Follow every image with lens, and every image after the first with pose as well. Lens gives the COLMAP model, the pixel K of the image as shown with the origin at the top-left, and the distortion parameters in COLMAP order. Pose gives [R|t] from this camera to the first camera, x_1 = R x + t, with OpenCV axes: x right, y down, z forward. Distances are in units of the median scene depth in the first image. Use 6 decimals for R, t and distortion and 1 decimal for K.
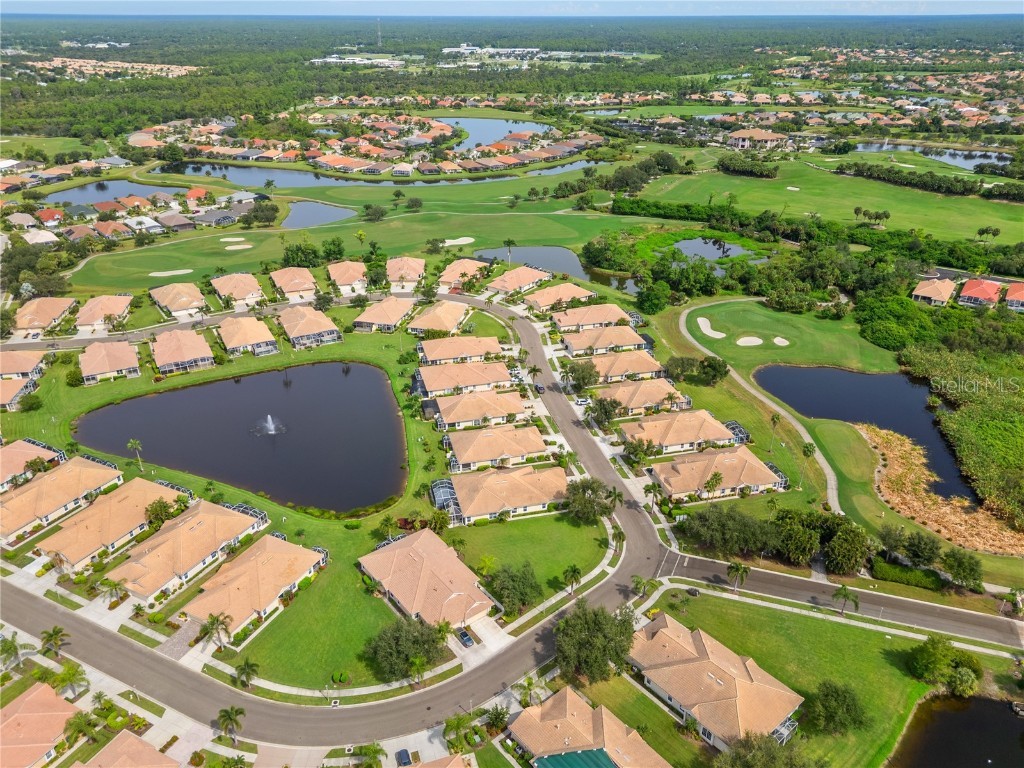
lens RADIAL K [[742.4, 0, 512.0], [0, 742.4, 384.0], [0, 0, 1]] dist [0.096576, -0.109402]
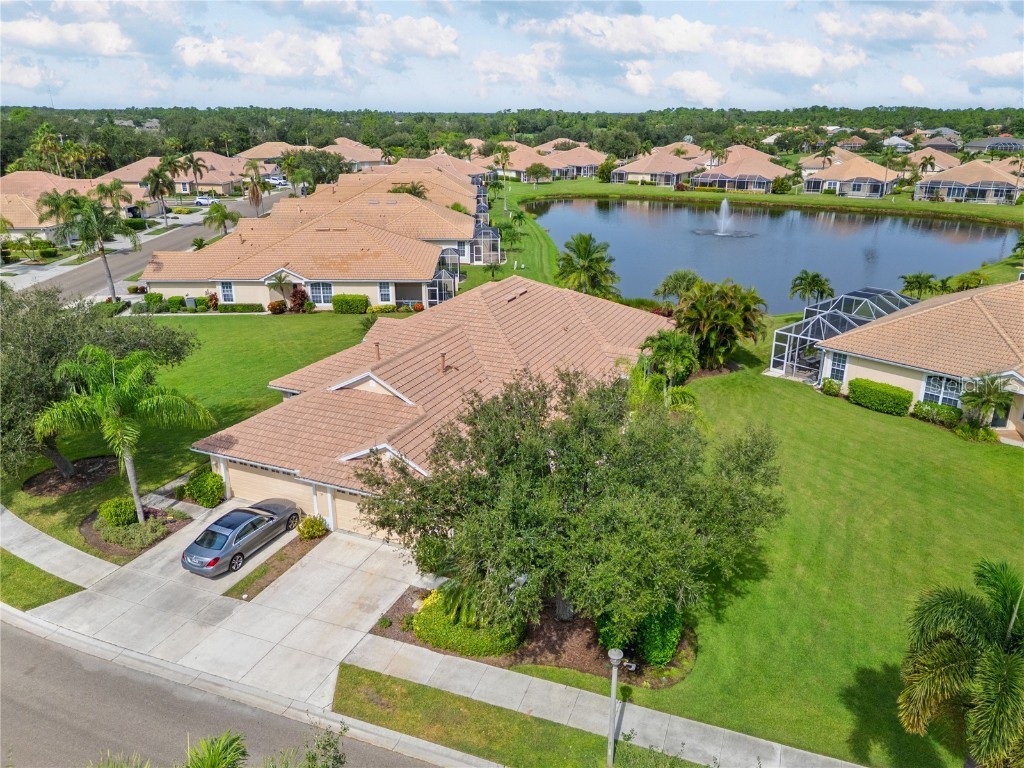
lens RADIAL K [[742.4, 0, 512.0], [0, 742.4, 384.0], [0, 0, 1]] dist [0.096576, -0.109402]
pose [[0.470581, 0.294074, -0.831910, 0.106319], [-0.391605, 0.914490, 0.101749, 0.199472], [0.790695, 0.277898, 0.545503, 0.748807]]
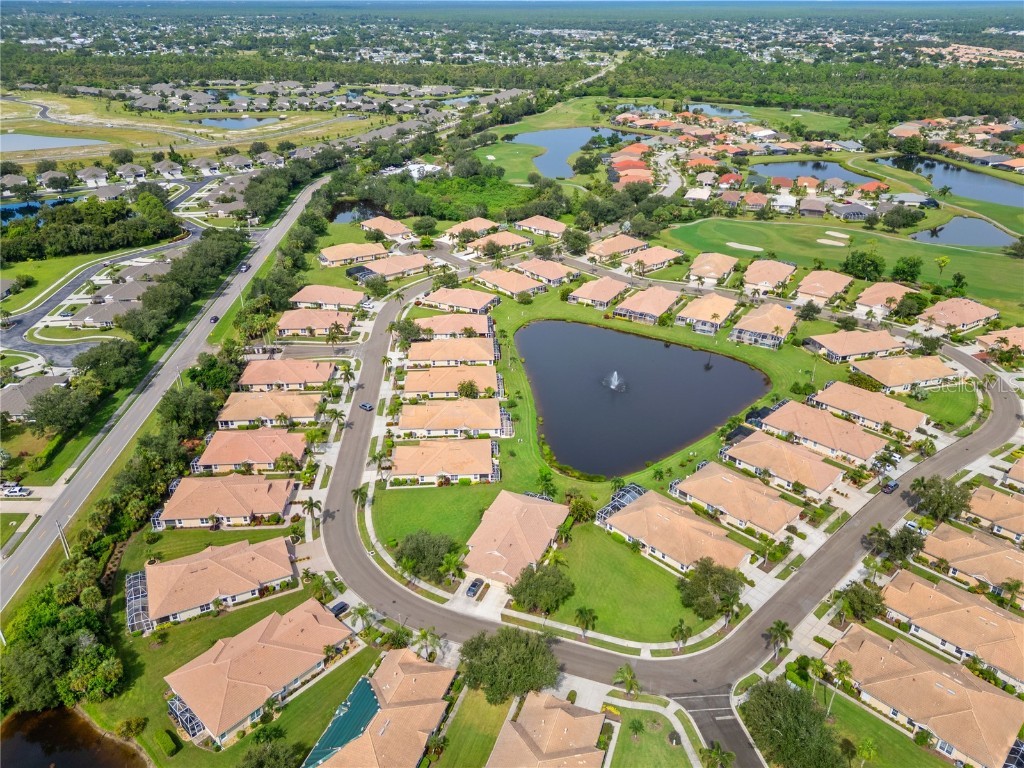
lens RADIAL K [[742.4, 0, 512.0], [0, 742.4, 384.0], [0, 0, 1]] dist [0.096576, -0.109402]
pose [[0.494961, 0.399294, -0.771737, 0.540735], [-0.387877, 0.896292, 0.214969, -0.141184], [0.777538, 0.192937, 0.598506, 0.274789]]
